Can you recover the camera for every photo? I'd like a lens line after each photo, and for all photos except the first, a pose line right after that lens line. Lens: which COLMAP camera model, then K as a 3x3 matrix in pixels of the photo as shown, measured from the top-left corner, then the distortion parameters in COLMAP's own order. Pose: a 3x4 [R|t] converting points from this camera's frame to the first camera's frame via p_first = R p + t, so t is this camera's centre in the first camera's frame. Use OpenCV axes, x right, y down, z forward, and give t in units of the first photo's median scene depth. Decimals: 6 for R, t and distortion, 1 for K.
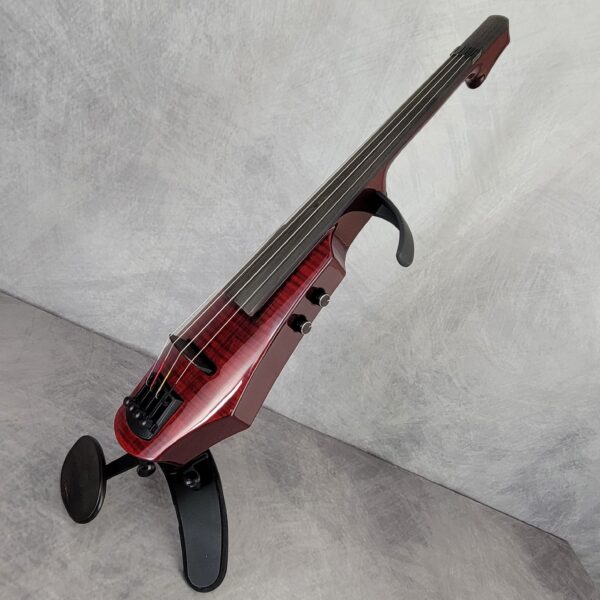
lens RADIAL K [[564.7, 0, 300.0], [0, 564.7, 300.0], [0, 0, 1]] dist [-0.005582, -0.007350]
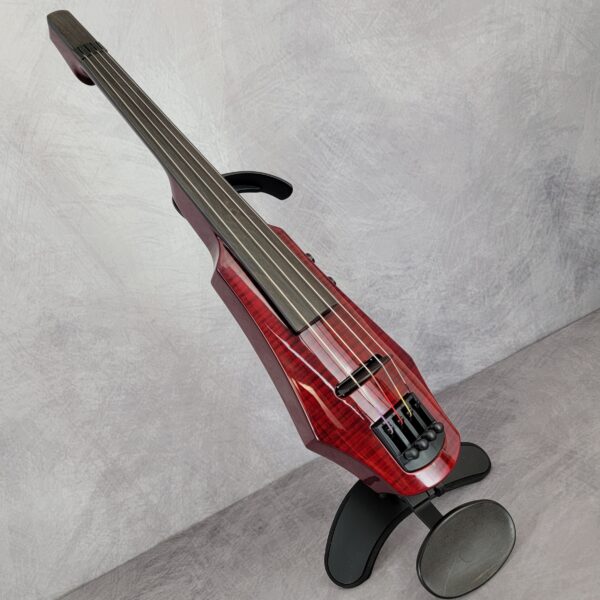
lens RADIAL K [[622.4, 0, 300.6], [0, 622.4, 278.2], [0, 0, 1]] dist [0.156099, -0.315434]
pose [[0.521059, -0.844836, -0.121450, 0.352058], [0.790657, 0.531368, -0.304154, 0.371822], [0.321494, 0.062457, 0.944849, 0.039611]]
